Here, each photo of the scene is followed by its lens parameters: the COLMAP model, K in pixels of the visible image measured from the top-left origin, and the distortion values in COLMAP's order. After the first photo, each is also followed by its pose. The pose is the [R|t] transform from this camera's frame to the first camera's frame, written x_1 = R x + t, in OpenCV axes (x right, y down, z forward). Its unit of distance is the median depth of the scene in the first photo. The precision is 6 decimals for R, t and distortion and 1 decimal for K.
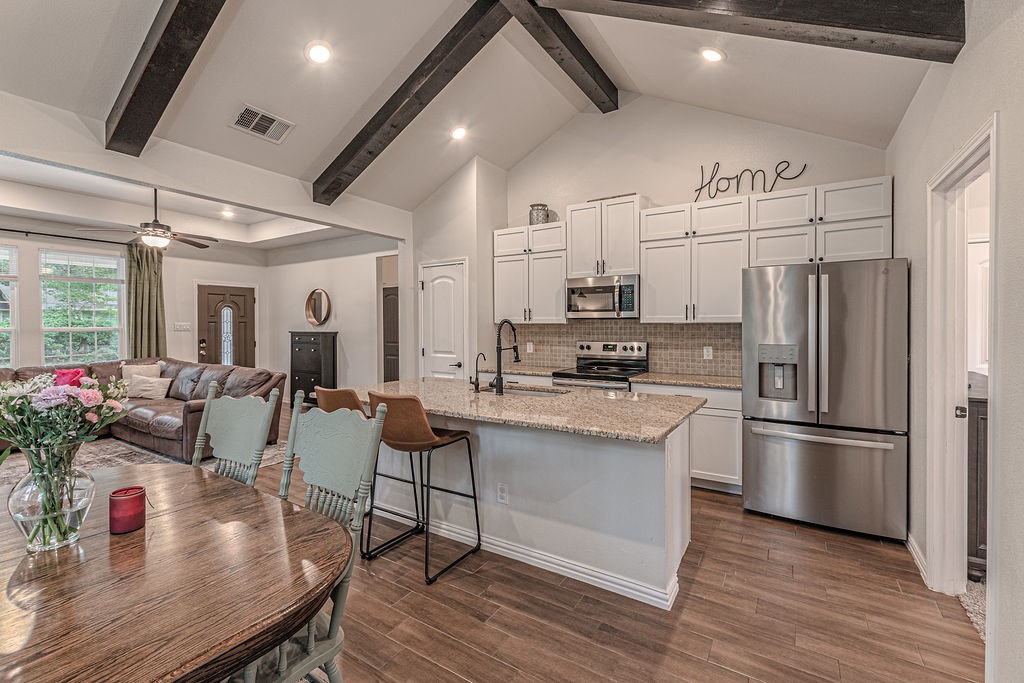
lens RADIAL K [[446.3, 0, 508.0], [0, 446.3, 332.9], [0, 0, 1]] dist [0.003033, -0.001656]
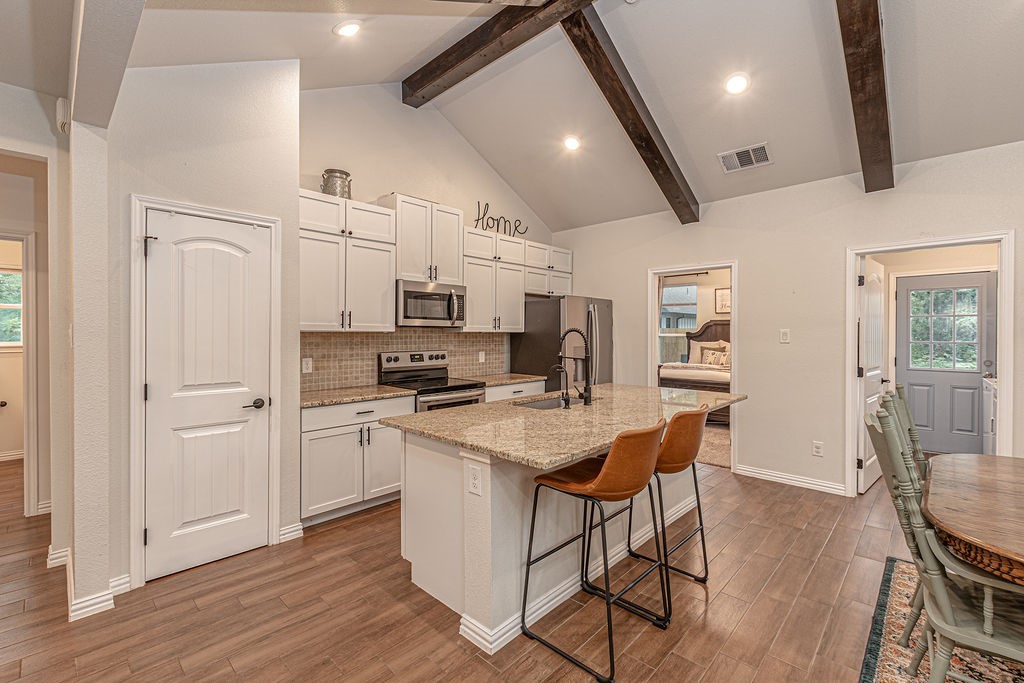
lens RADIAL K [[446.3, 0, 517.6], [0, 446.3, 336.1], [0, 0, 1]] dist [0.003033, -0.001656]
pose [[0.181114, -0.004378, 0.983452, -0.635722], [0.014924, 0.999887, 0.001703, -0.010665], [-0.983349, 0.014369, 0.181159, 0.600417]]
